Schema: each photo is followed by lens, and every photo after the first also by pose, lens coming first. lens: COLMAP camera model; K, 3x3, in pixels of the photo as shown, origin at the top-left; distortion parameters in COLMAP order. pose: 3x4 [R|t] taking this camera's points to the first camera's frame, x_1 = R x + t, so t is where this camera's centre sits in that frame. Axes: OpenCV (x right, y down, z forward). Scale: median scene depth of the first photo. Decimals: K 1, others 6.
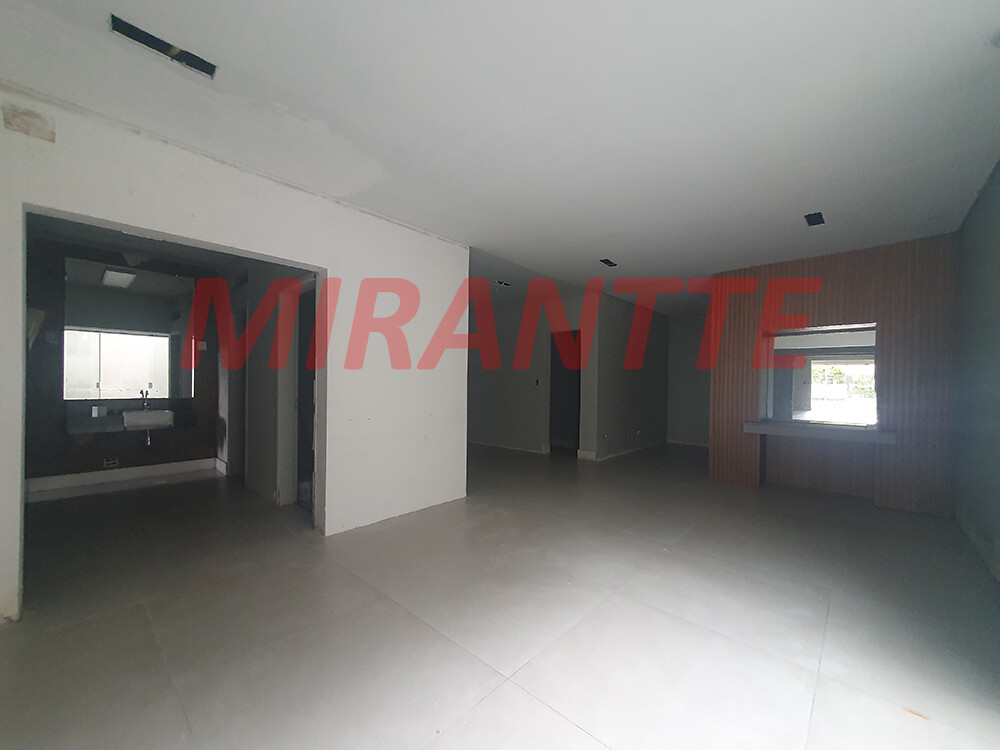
lens RADIAL K [[397.6, 0, 502.9], [0, 397.6, 382.9], [0, 0, 1]] dist [0.005659, -0.000190]
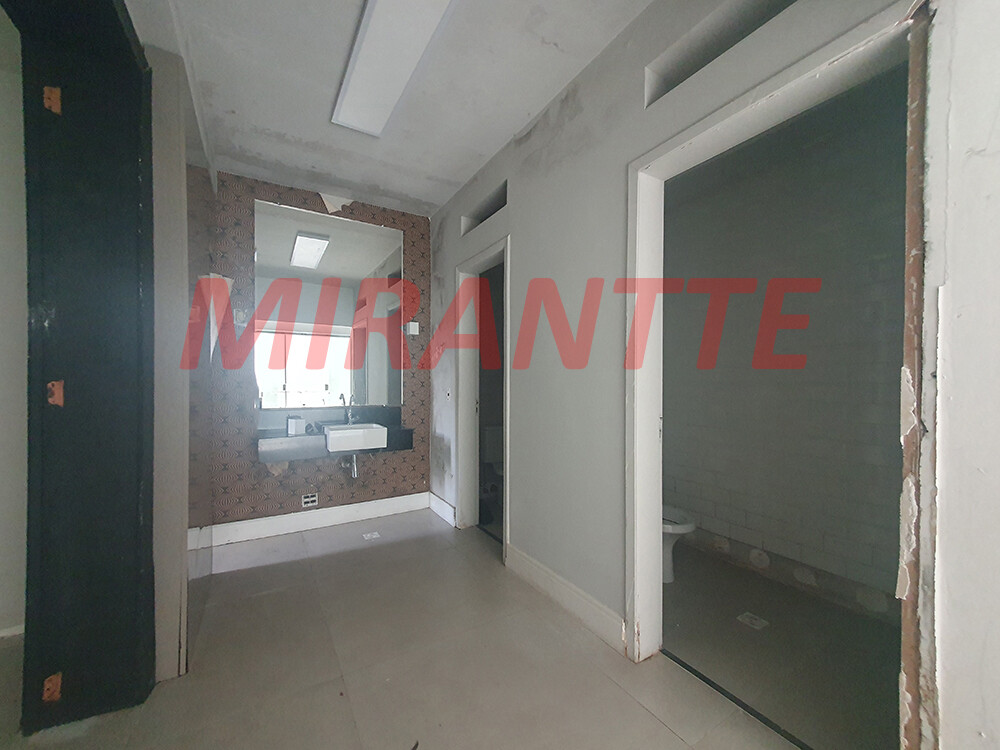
lens RADIAL K [[397.6, 0, 498.8], [0, 397.6, 385.2], [0, 0, 1]] dist [0.005659, -0.000190]
pose [[0.960529, -0.010348, -0.277988, -0.474560], [0.010672, 0.999943, -0.000349, 0.005443], [0.277976, -0.002631, 0.960584, 0.431672]]
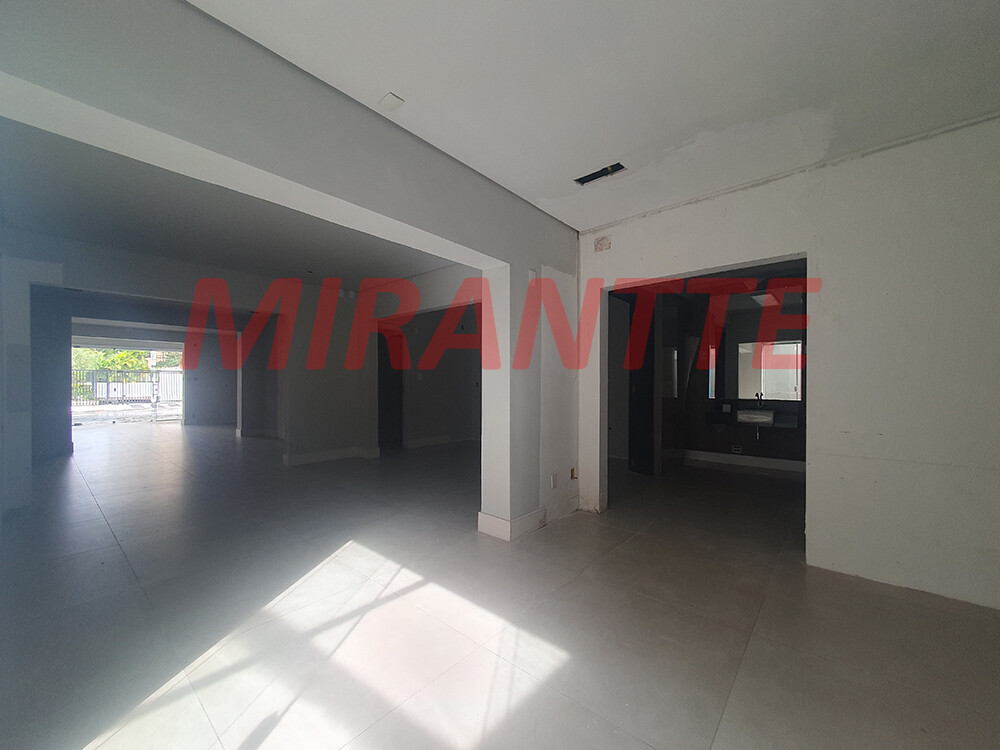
lens RADIAL K [[397.6, 0, 503.7], [0, 397.6, 383.2], [0, 0, 1]] dist [0.005659, -0.000190]
pose [[0.019142, -0.011241, -0.999754, 0.288154], [-0.002131, 0.999934, -0.011284, 0.005517], [0.999815, 0.002346, 0.019117, 0.236086]]
